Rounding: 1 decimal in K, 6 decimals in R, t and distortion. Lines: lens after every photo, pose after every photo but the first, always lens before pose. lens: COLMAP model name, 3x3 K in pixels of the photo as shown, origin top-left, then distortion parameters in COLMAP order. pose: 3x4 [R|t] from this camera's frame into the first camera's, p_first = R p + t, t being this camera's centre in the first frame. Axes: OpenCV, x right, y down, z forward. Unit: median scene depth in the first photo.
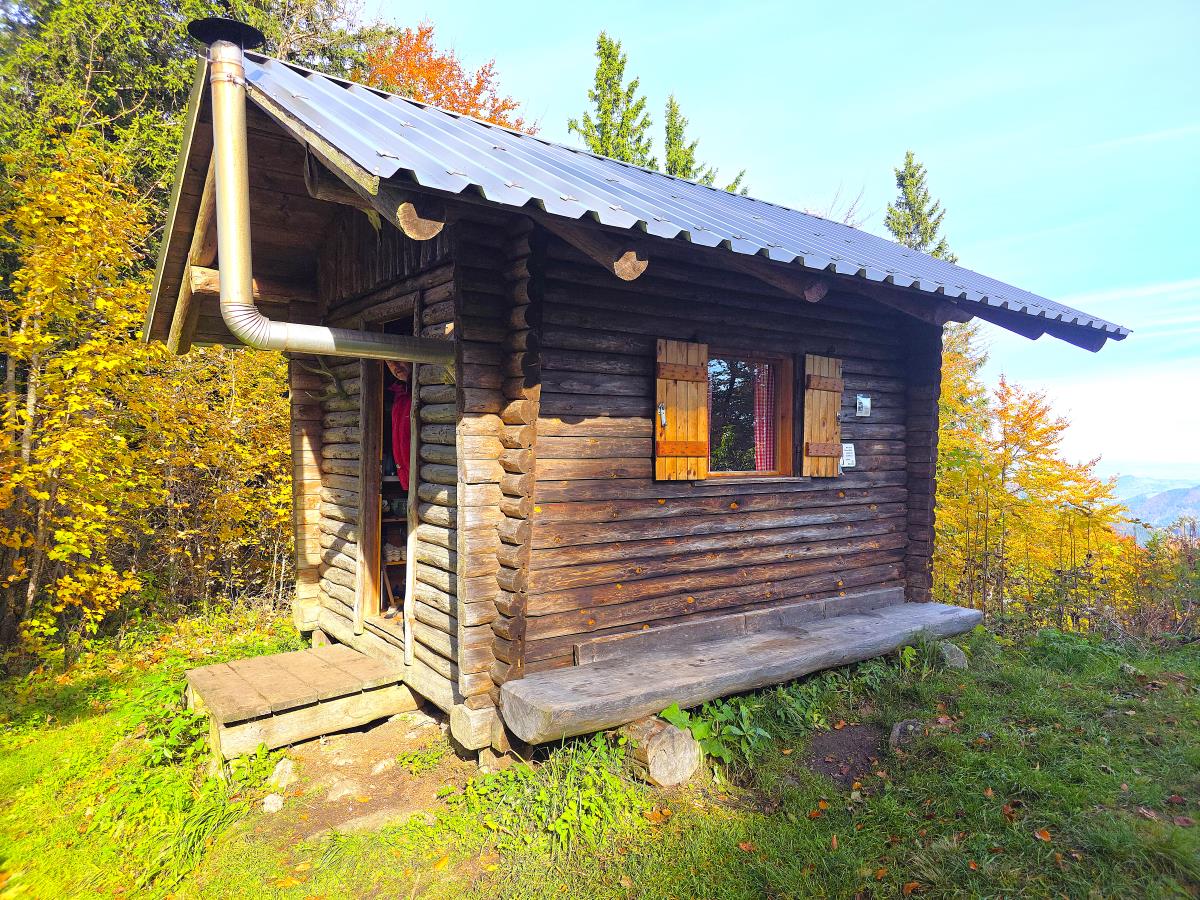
lens RADIAL K [[779.6, 0, 600.0], [0, 779.6, 450.0], [0, 0, 1]] dist [0.082468, -0.071943]
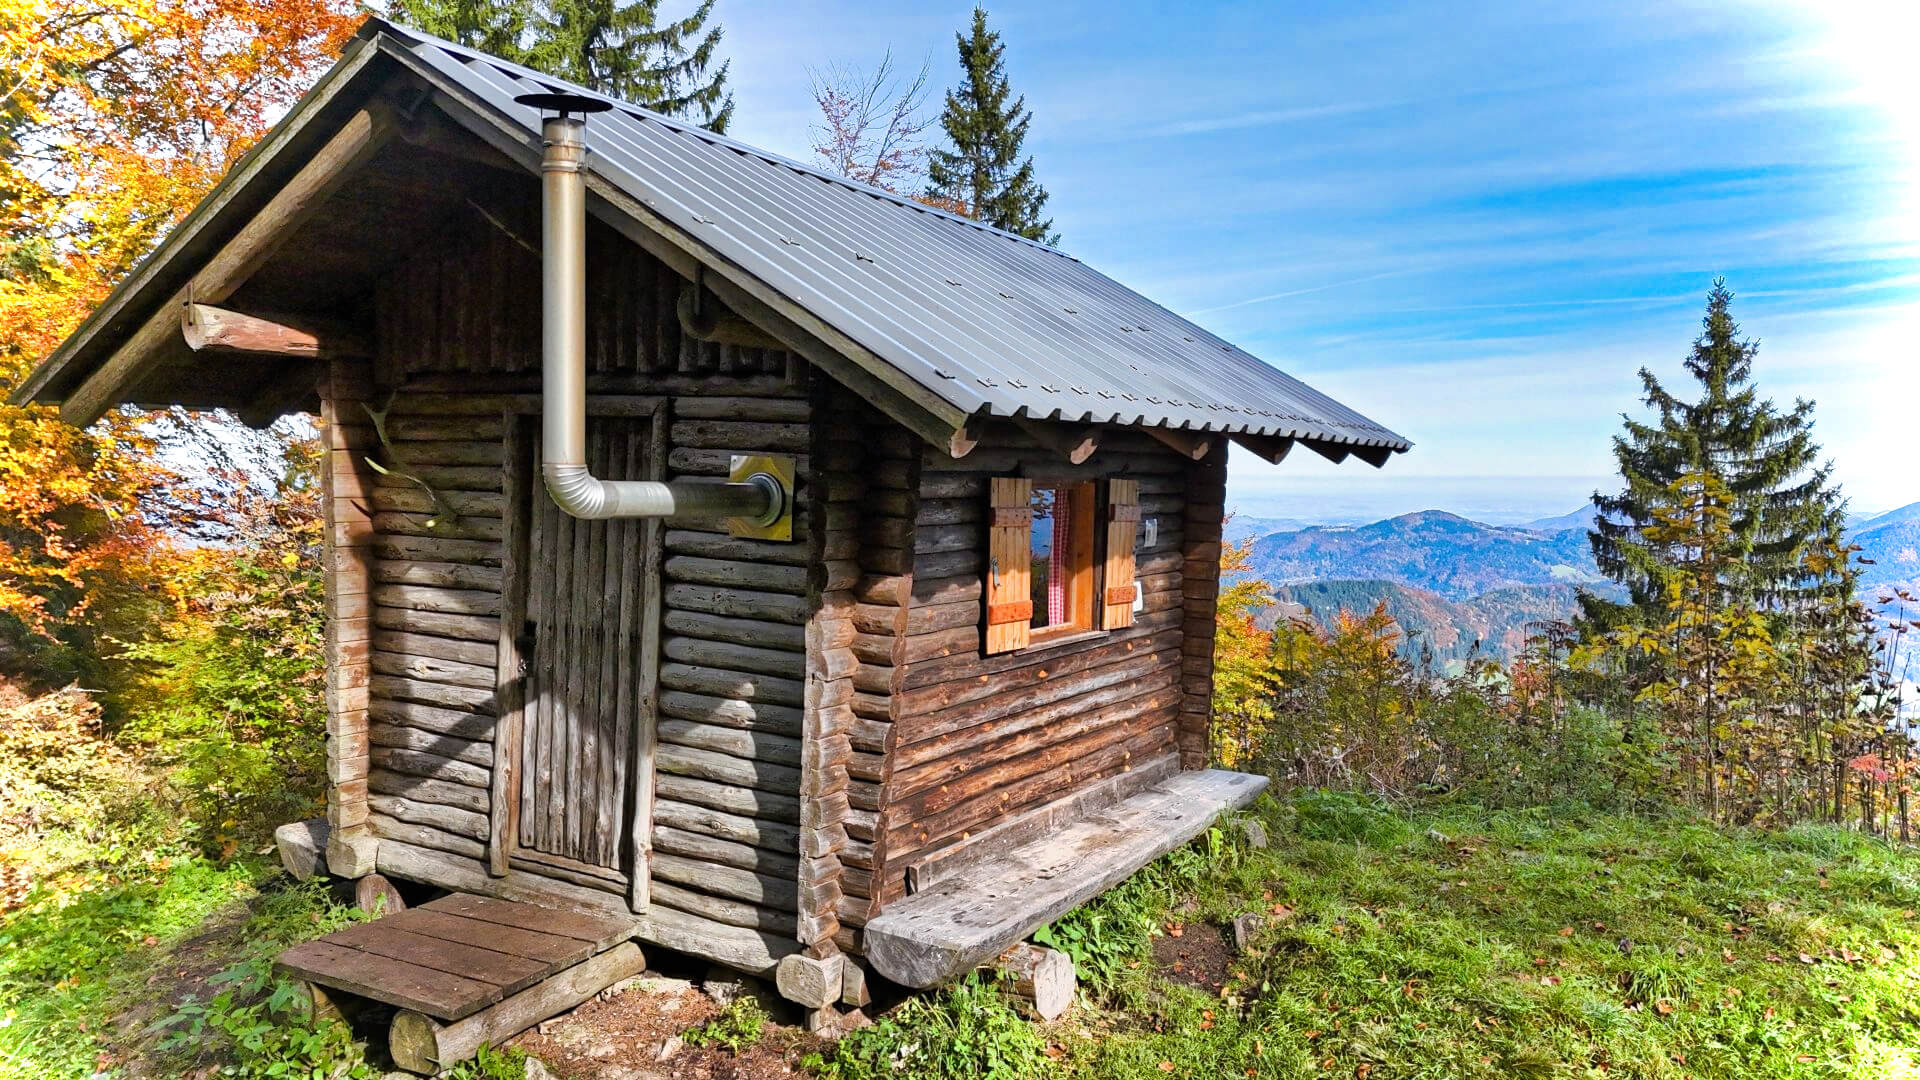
lens RADIAL K [[1423.0, 0, 943.6], [0, 1423.0, 534.4], [0, 0, 1]] dist [0.083768, -0.001736]
pose [[0.921779, -0.002360, 0.387709, -0.509804], [-0.017853, 0.998662, 0.048525, -0.146613], [-0.387305, -0.051651, 0.920504, -0.309422]]
